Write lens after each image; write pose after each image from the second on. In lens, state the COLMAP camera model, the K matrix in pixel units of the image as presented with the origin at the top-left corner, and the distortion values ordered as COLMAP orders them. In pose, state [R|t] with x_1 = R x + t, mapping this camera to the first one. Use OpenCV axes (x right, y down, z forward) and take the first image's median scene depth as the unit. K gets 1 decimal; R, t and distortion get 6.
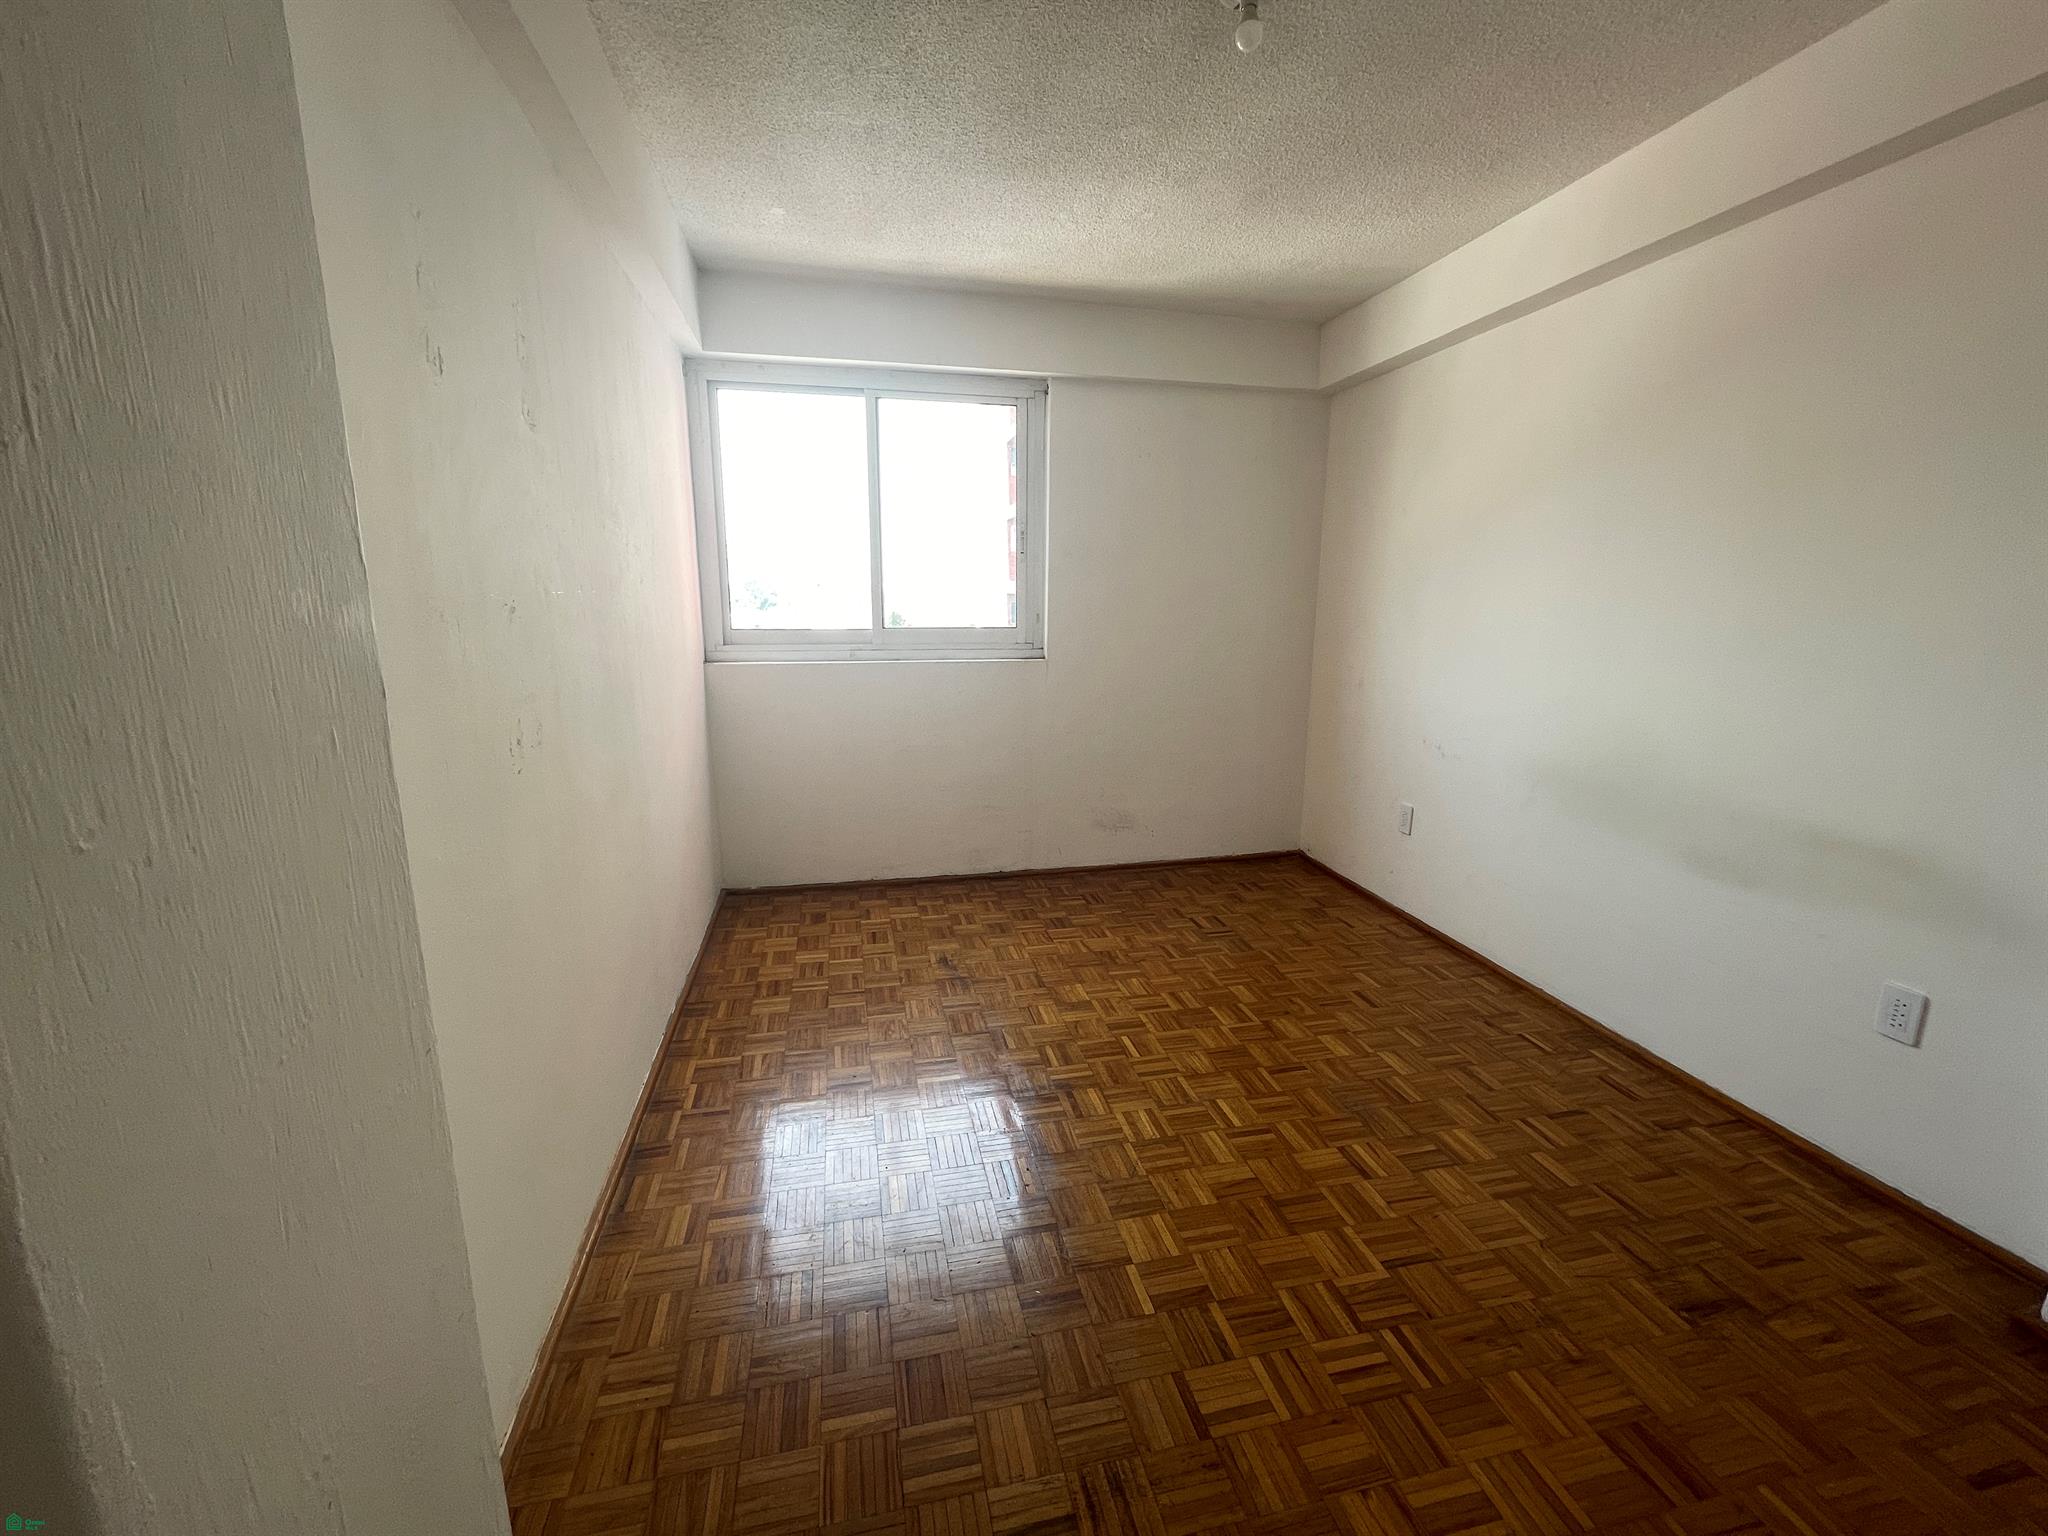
lens RADIAL K [[833.8, 0, 1022.9], [0, 833.8, 778.4], [0, 0, 1]] dist [-0.002536, 0.000164]
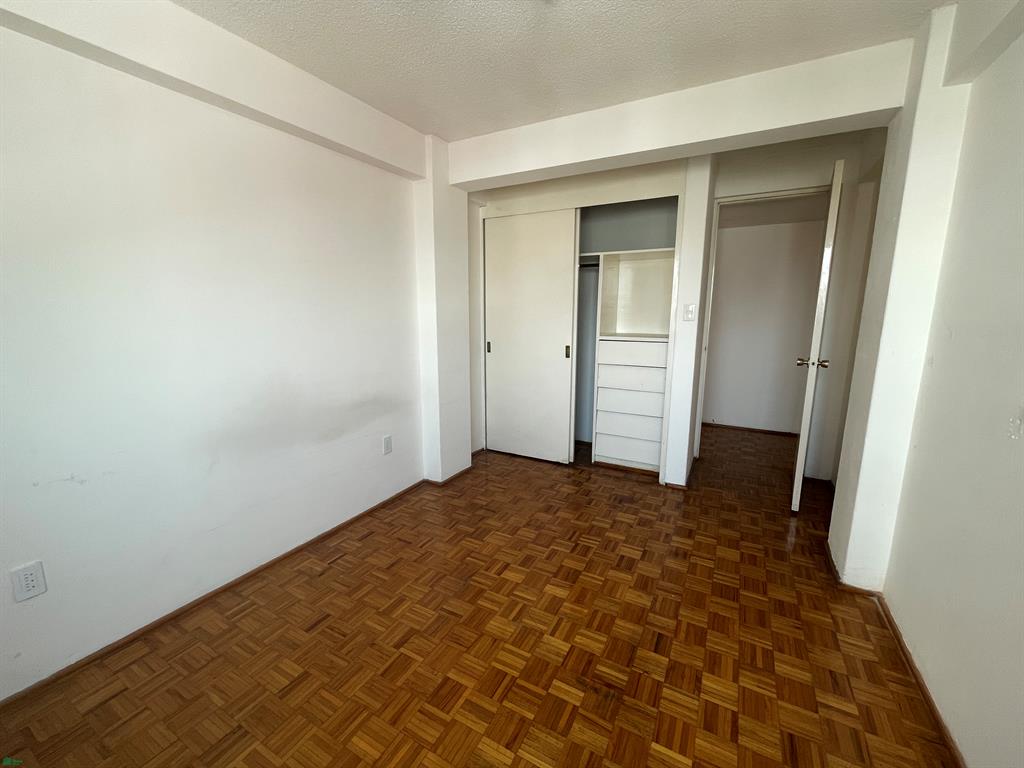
lens RADIAL K [[416.9, 0, 508.7], [0, 416.9, 382.2], [0, 0, 1]] dist [-0.002536, 0.000164]
pose [[-0.751444, -0.123211, 0.648190, -0.246570], [0.134244, 0.933309, 0.333036, -0.342794], [-0.645996, 0.337274, -0.684789, 1.447064]]
